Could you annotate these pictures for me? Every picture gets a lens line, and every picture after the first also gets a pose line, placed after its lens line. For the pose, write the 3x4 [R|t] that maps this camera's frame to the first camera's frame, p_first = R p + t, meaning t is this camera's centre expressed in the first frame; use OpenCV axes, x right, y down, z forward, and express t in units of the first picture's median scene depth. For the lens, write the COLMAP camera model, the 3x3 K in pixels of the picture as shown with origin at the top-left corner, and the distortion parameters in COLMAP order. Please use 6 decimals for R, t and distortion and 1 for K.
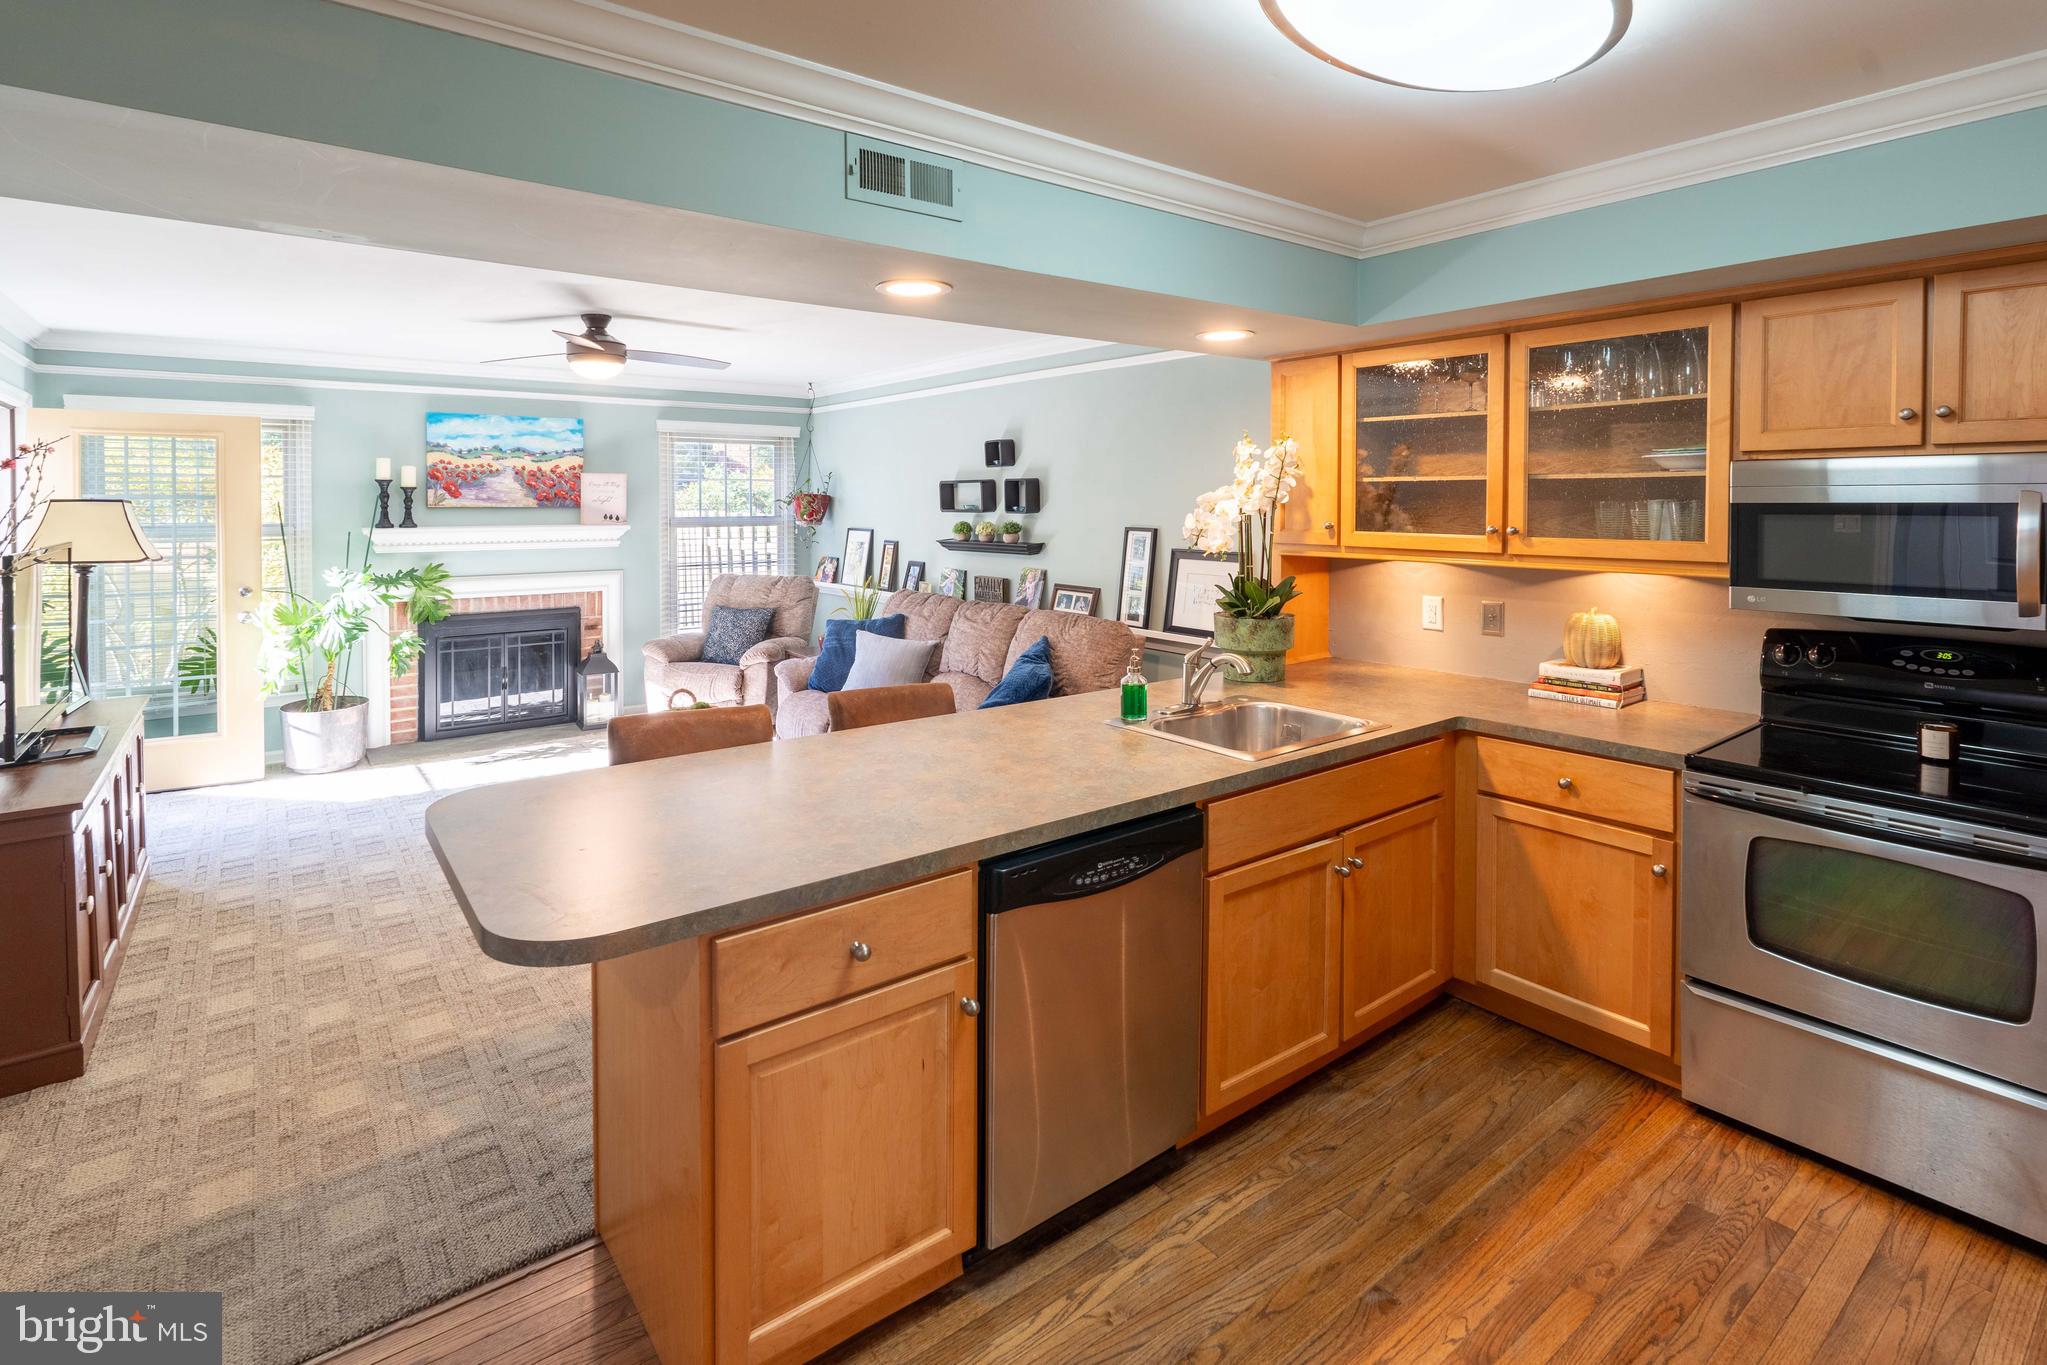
lens RADIAL K [[980.8, 0, 1029.7], [0, 980.8, 633.5], [0, 0, 1]] dist [-0.000014, 0.000090]
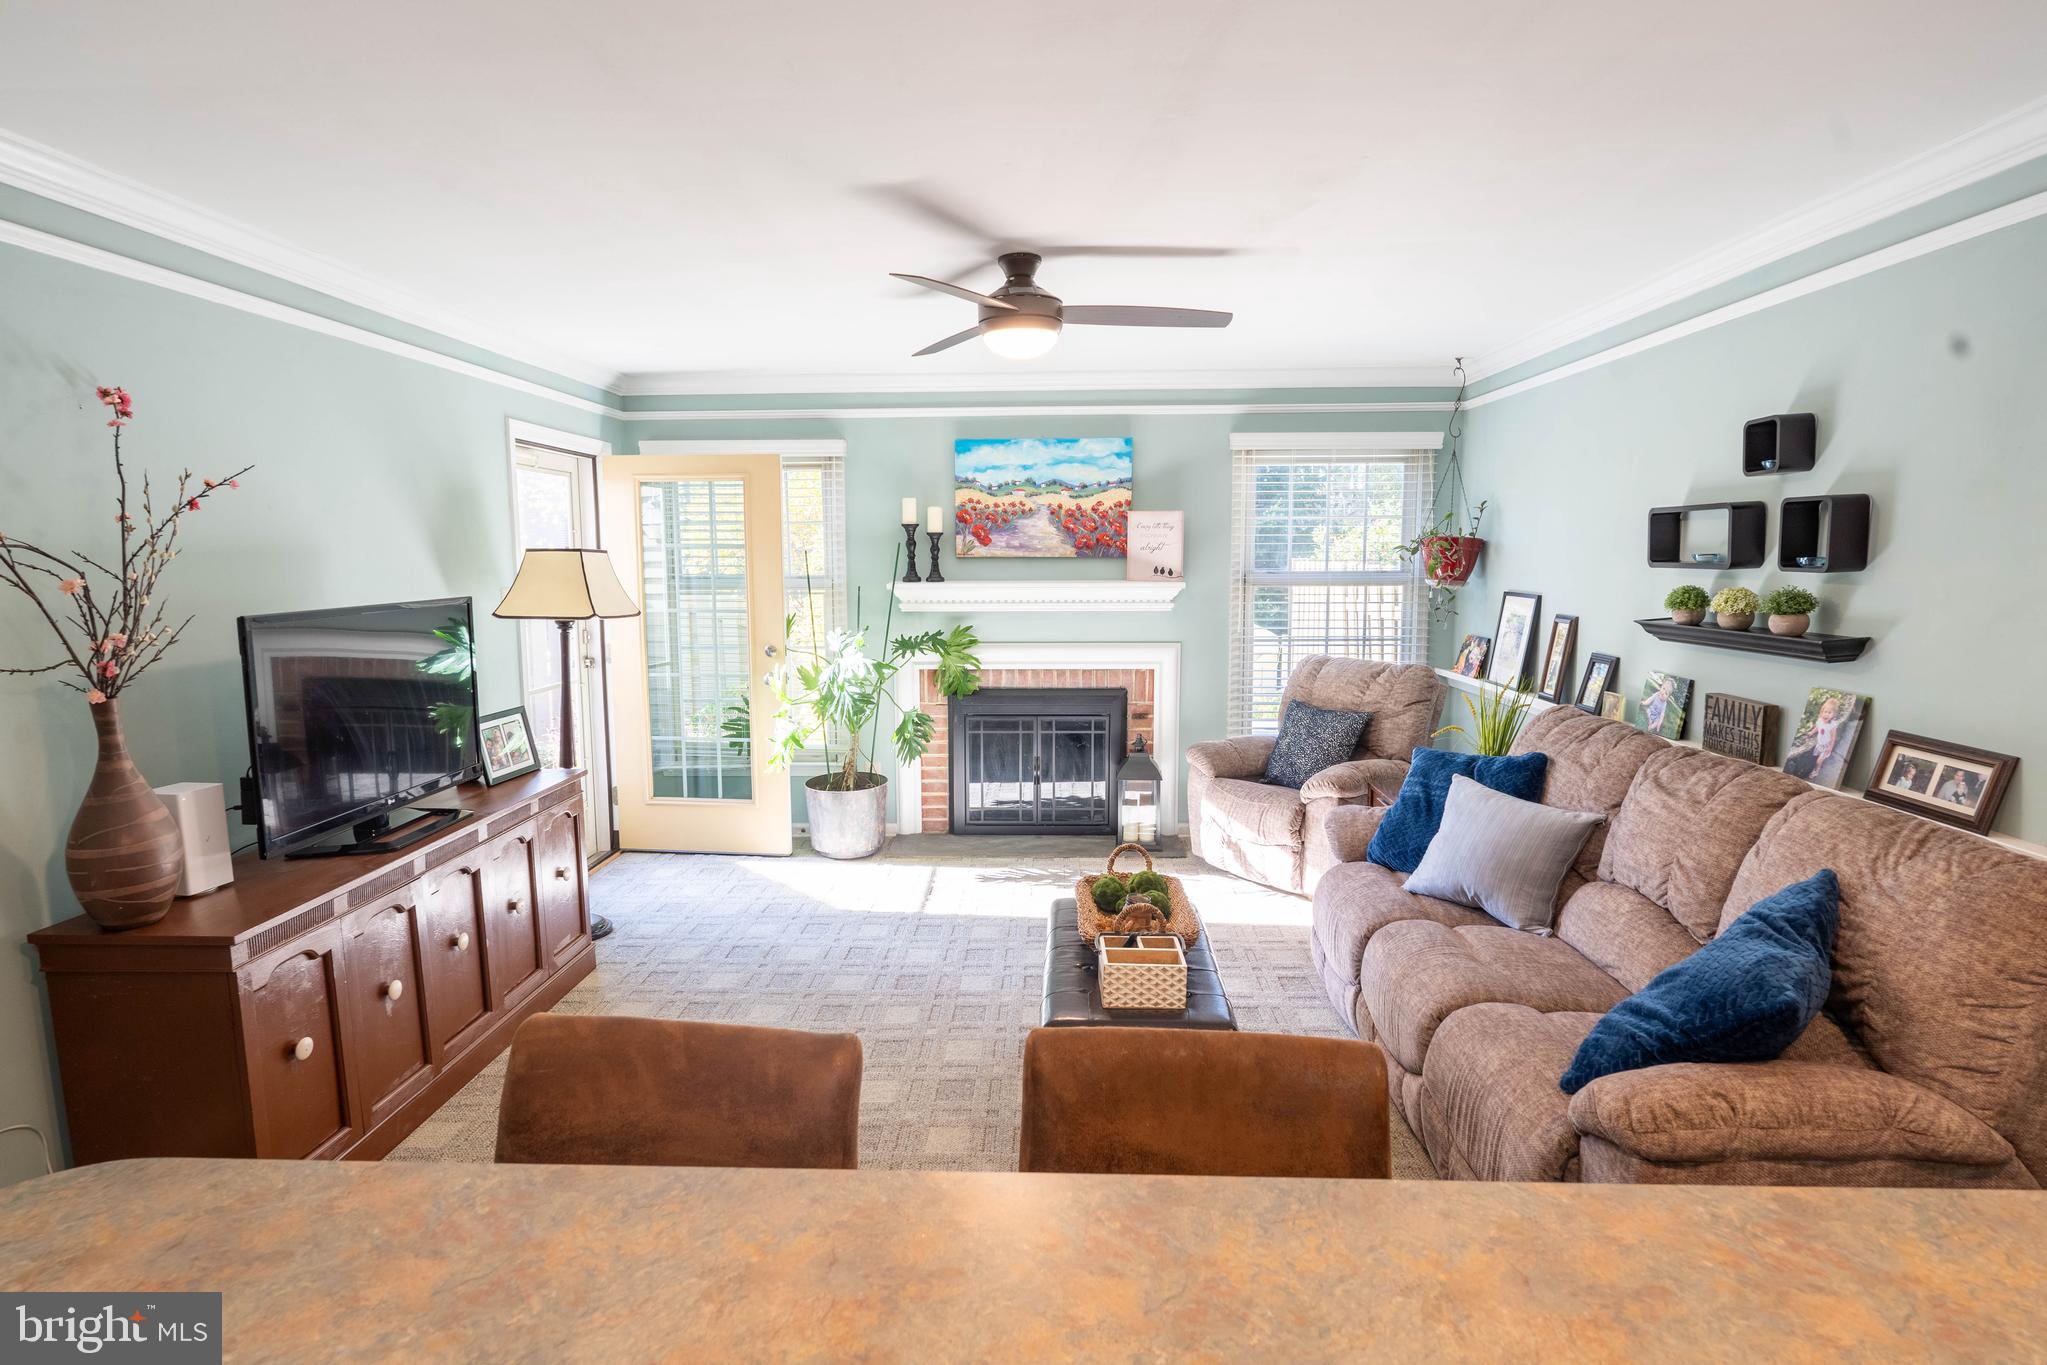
lens RADIAL K [[1134.3, 0, 1030.4], [0, 1134.3, 719.1], [0, 0, 1]] dist [-0.001395, -0.001491]
pose [[0.782820, 0.088758, -0.615885, 0.030737], [-0.080167, 0.995912, 0.041629, -0.038721], [0.617062, 0.016786, 0.786736, 0.297912]]
